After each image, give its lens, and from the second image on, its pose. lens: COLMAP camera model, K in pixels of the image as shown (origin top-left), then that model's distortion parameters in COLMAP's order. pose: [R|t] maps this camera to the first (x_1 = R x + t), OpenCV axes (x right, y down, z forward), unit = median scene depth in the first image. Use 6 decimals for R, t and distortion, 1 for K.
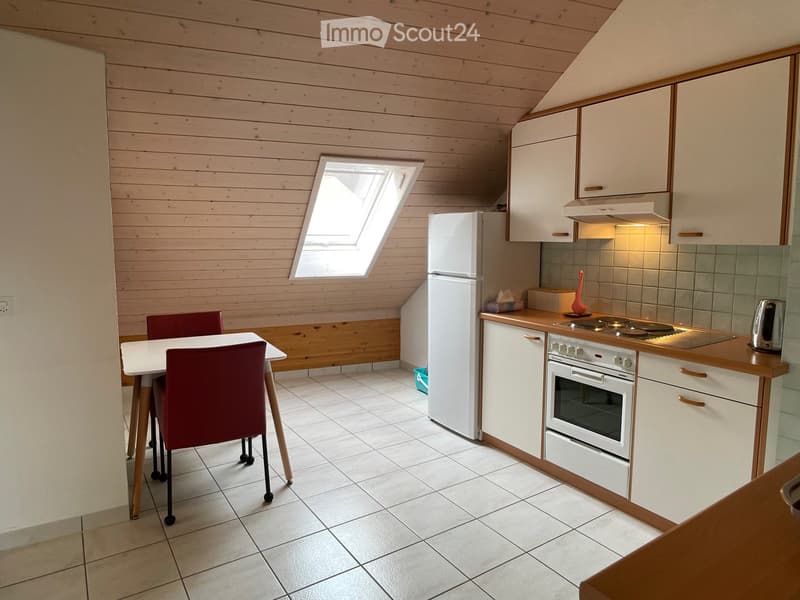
lens RADIAL K [[514.4, 0, 402.0], [0, 514.4, 288.0], [0, 0, 1]] dist [-0.006644, -0.002608]
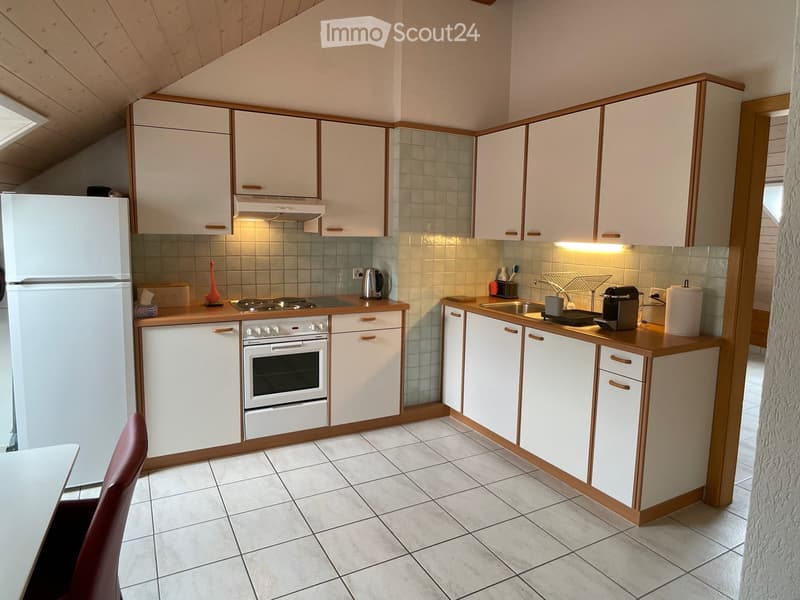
lens RADIAL K [[496.9, 0, 397.4], [0, 496.9, 289.6], [0, 0, 1]] dist [-0.007046, -0.004449]
pose [[0.094163, -0.118543, 0.988474, -0.687270], [0.083029, 0.990362, 0.110860, -0.063579], [-0.992088, 0.071634, 0.103098, 0.572969]]
